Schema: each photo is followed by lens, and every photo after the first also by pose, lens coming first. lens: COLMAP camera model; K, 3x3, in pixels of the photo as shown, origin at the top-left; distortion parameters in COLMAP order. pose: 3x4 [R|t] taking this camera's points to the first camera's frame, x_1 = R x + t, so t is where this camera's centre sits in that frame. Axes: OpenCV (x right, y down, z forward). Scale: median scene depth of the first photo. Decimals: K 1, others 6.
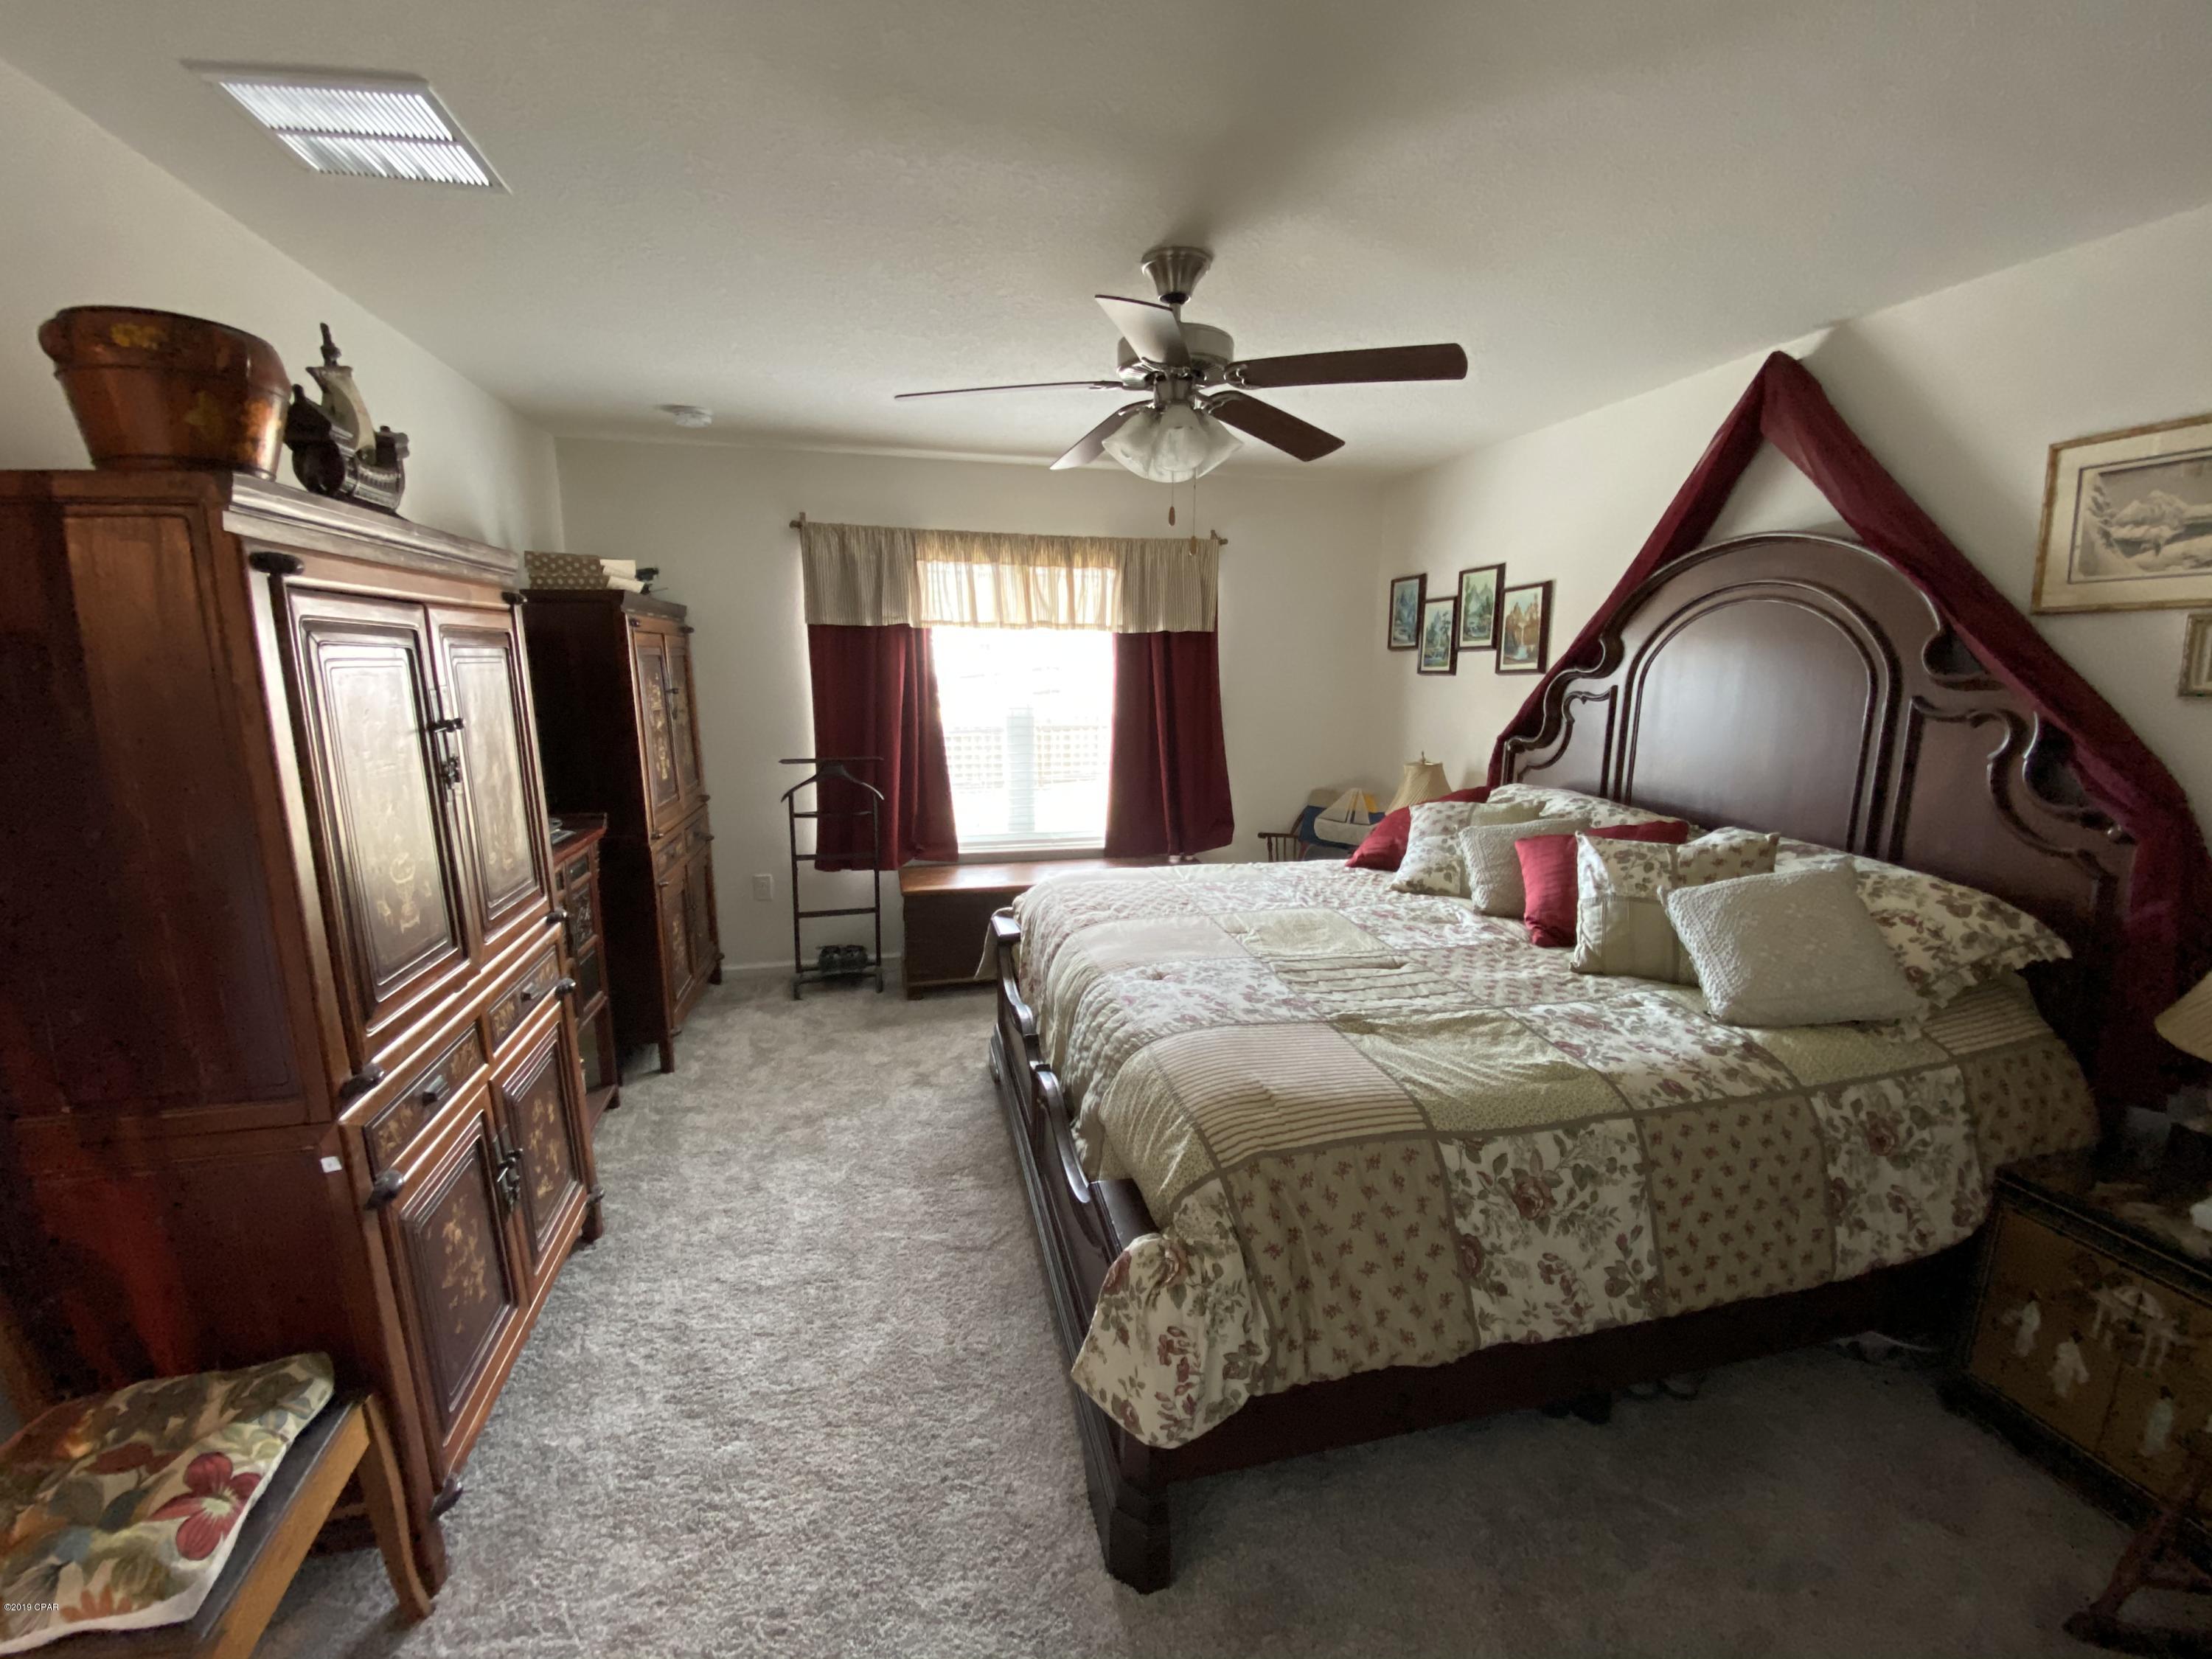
lens RADIAL K [[900.2, 0, 1072.4], [0, 900.2, 819.3], [0, 0, 1]] dist [0.011580, -0.017610]
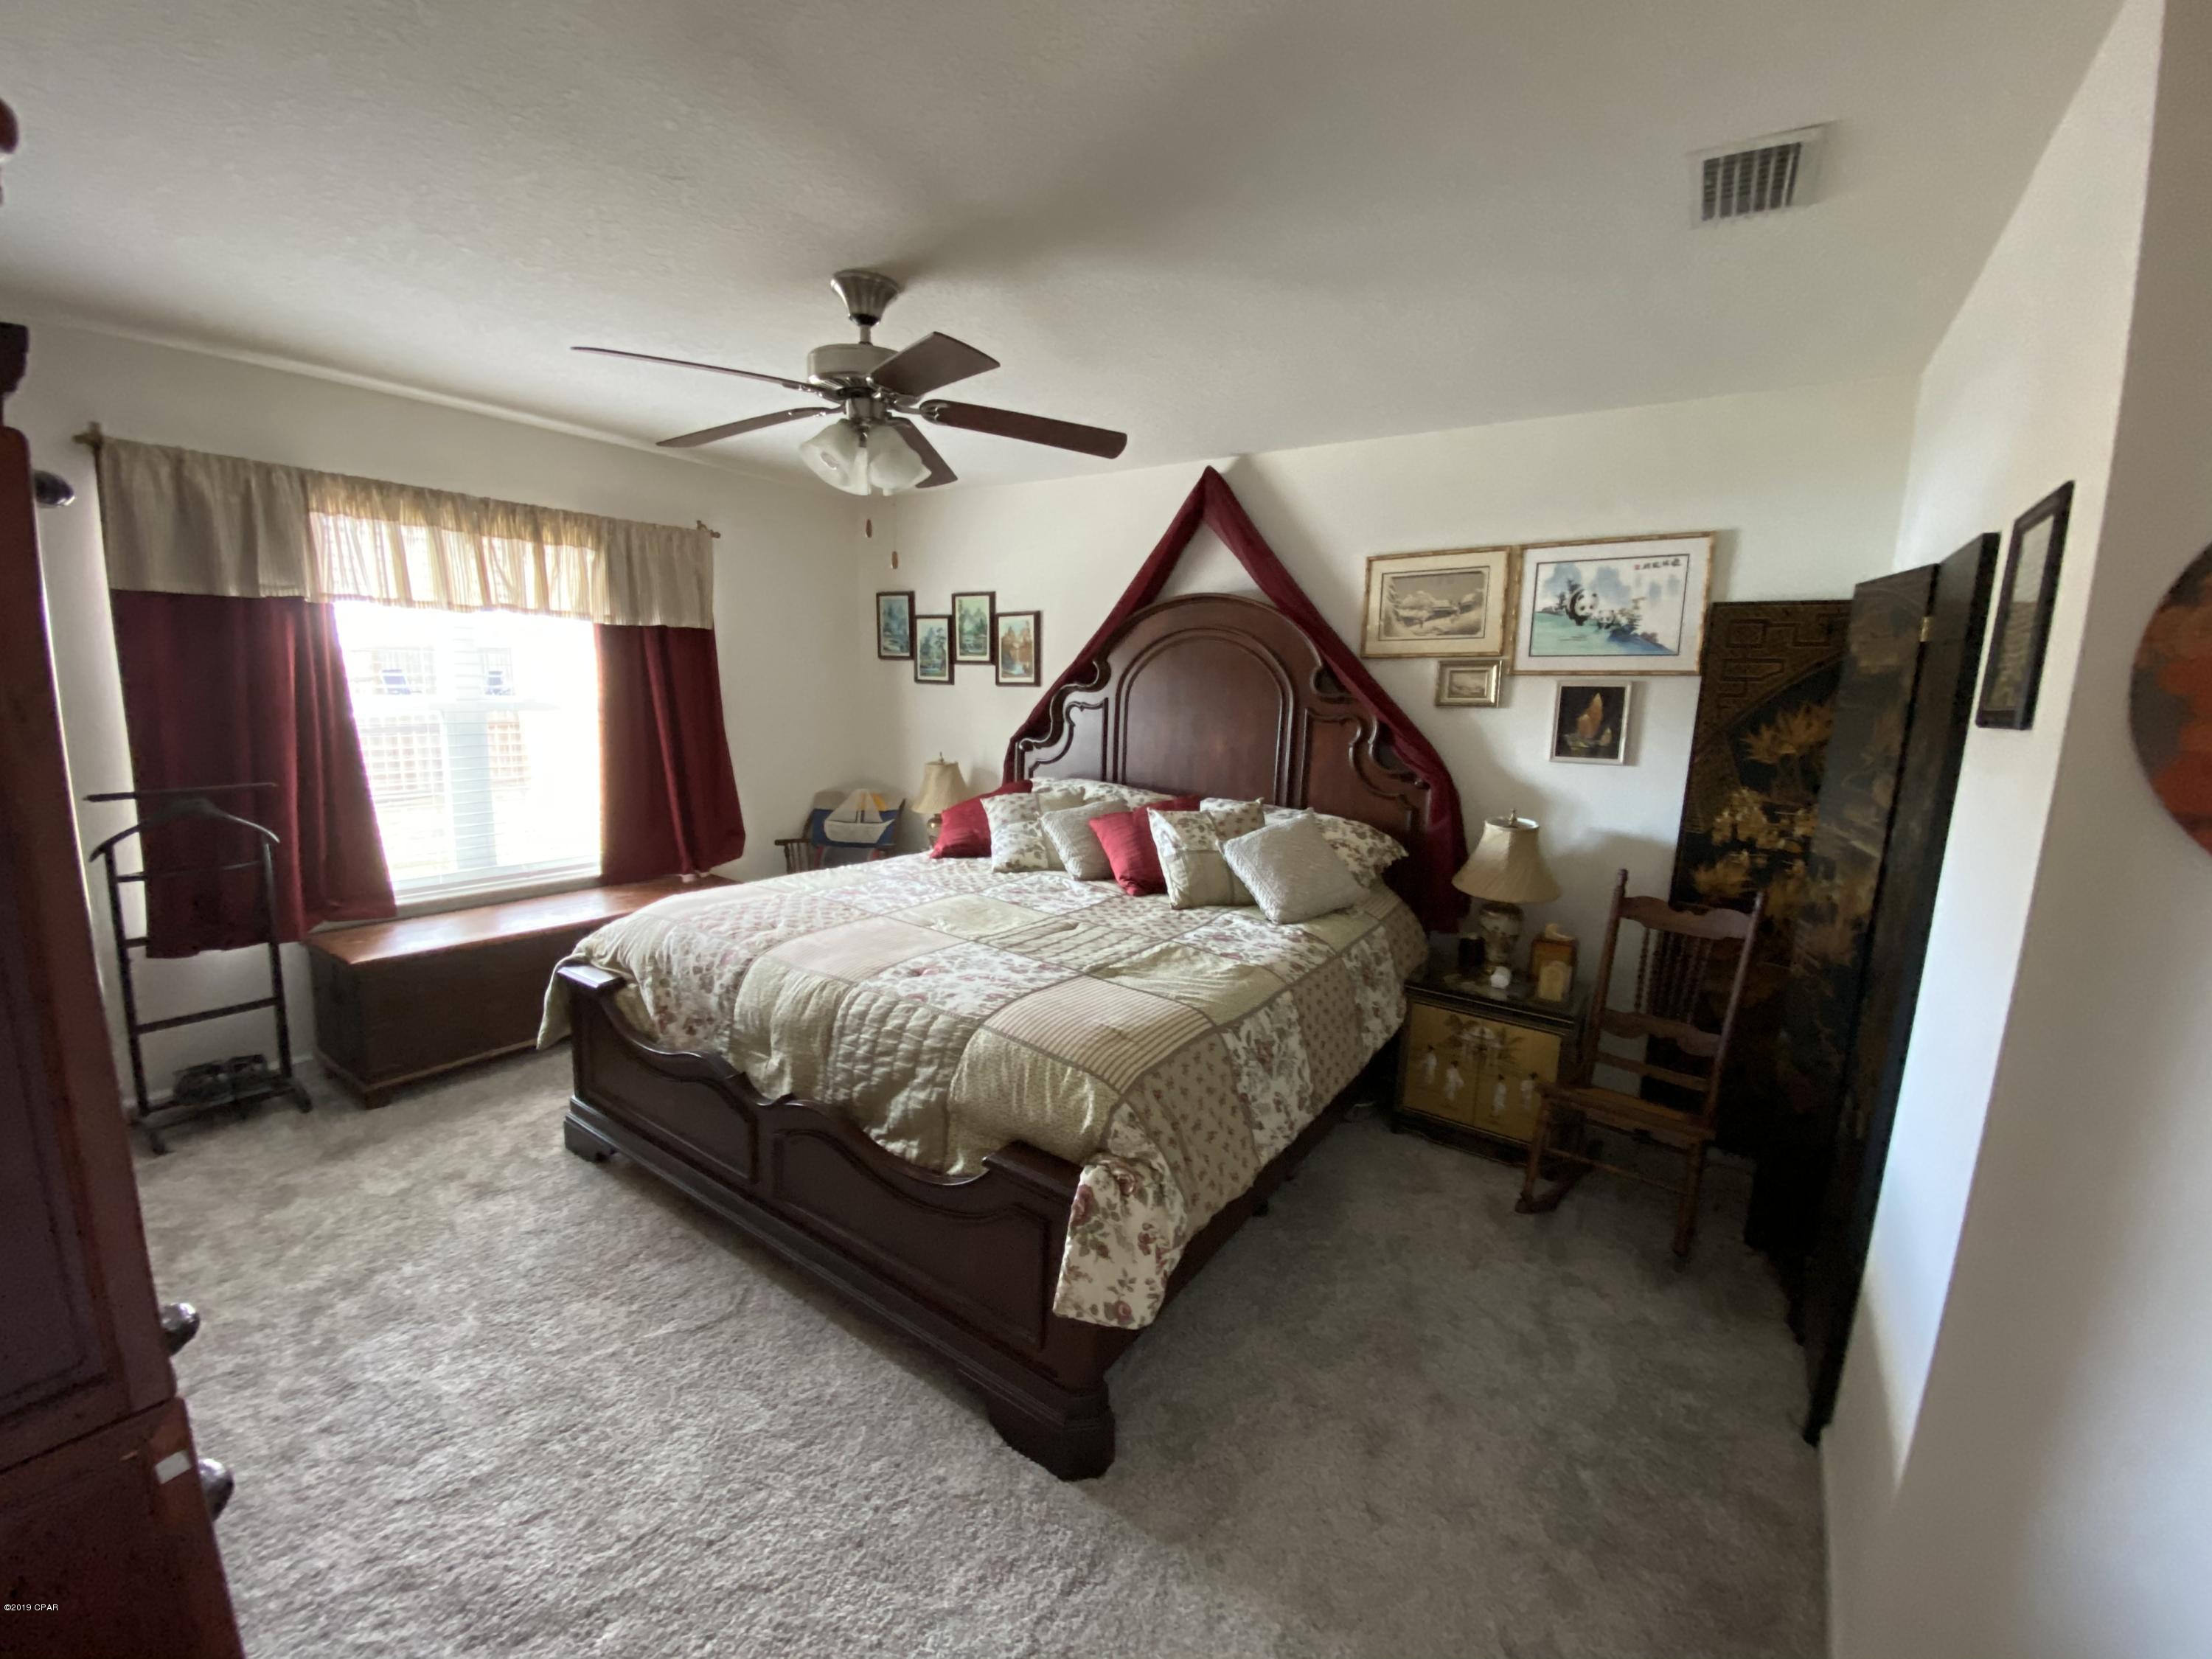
lens RADIAL K [[900.2, 0, 1119.7], [0, 900.2, 822.3], [0, 0, 1]] dist [0.011580, -0.017610]
pose [[0.730330, -0.082478, 0.678097, -0.408381], [0.082690, 0.996058, 0.032093, -0.012010], [-0.678071, 0.032633, 0.734272, 0.062527]]
